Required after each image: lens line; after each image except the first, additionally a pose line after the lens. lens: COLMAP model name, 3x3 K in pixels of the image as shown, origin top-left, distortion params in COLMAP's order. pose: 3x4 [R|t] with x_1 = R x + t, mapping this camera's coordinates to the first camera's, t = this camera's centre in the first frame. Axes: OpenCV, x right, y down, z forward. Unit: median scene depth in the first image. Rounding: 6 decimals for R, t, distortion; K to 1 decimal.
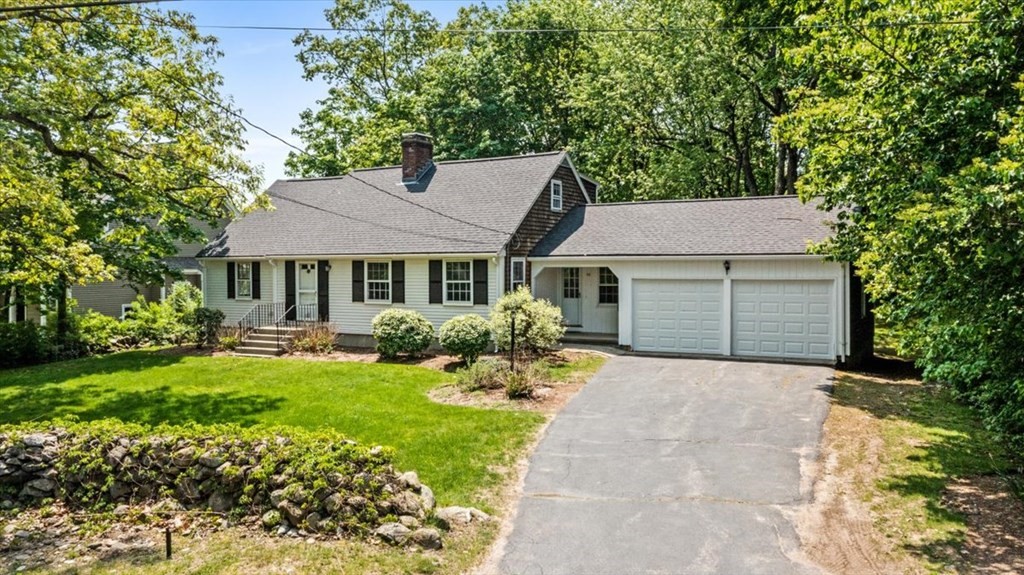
lens RADIAL K [[808.8, 0, 513.4], [0, 808.8, 283.4], [0, 0, 1]] dist [0.004485, 0.002216]
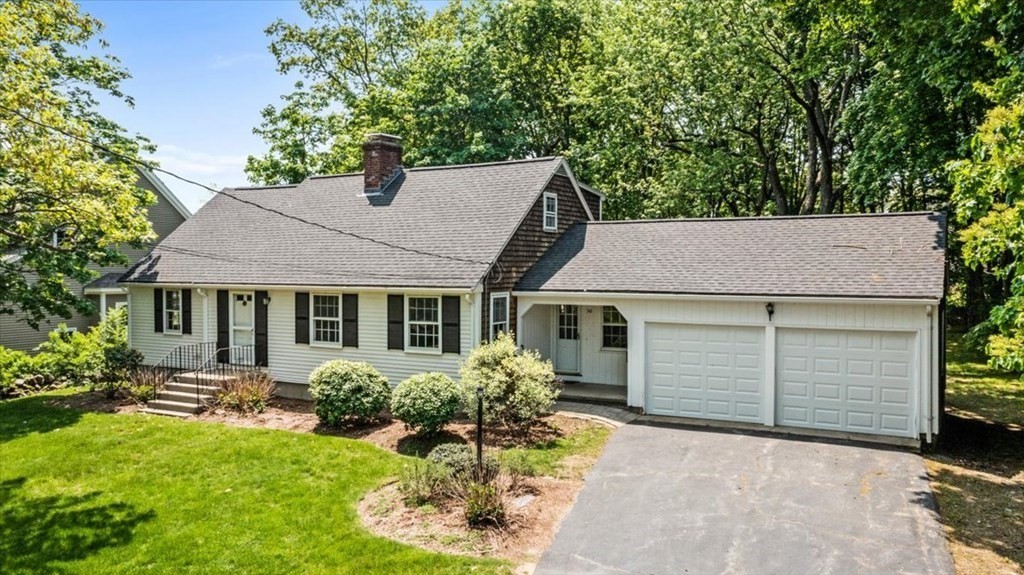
lens RADIAL K [[808.8, 0, 513.4], [0, 808.8, 283.4], [0, 0, 1]] dist [0.004485, 0.002216]
pose [[0.999975, 0.004047, -0.005732, 0.022245], [-0.004043, 0.999992, 0.000676, -0.039295], [0.005735, -0.000653, 0.999983, 0.202701]]
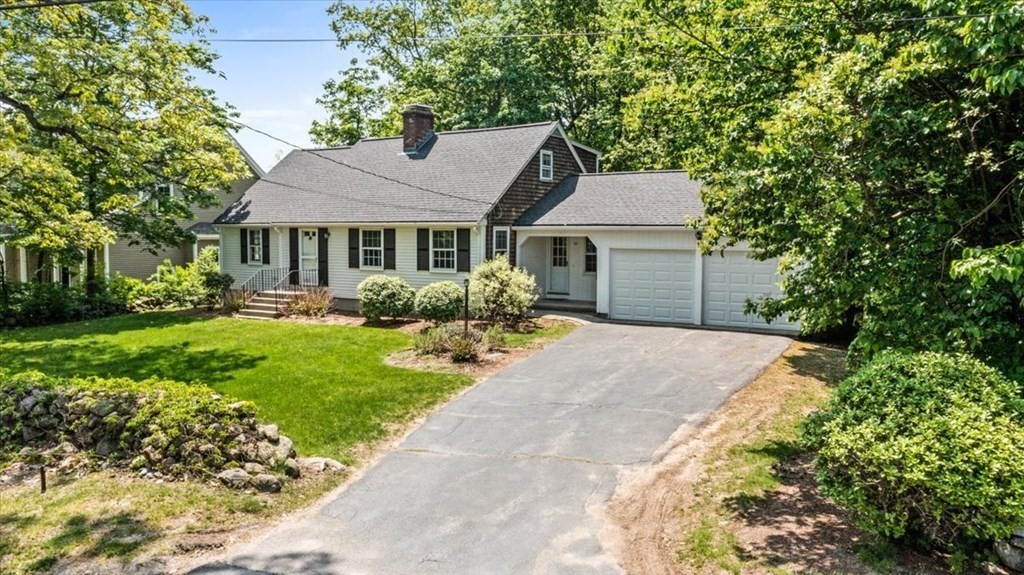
lens RADIAL K [[808.8, 0, 513.4], [0, 808.8, 283.4], [0, 0, 1]] dist [0.004485, 0.002216]
pose [[0.996725, 0.012155, -0.079944, 0.098740], [-0.008755, 0.999048, 0.042742, -0.003786], [0.080388, -0.041902, 0.995883, -0.024097]]
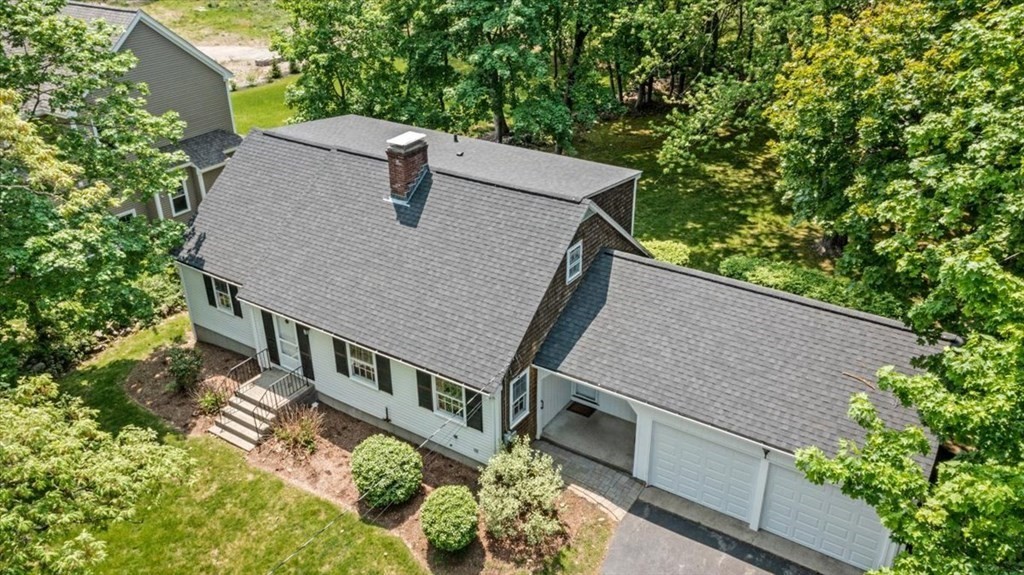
lens RADIAL K [[808.8, 0, 513.4], [0, 808.8, 283.4], [0, 0, 1]] dist [0.004485, 0.002216]
pose [[0.996737, 0.034285, -0.073079, 0.054437], [-0.000821, 0.909581, 0.415525, -0.446173], [0.080717, -0.414109, 0.906641, 0.264215]]
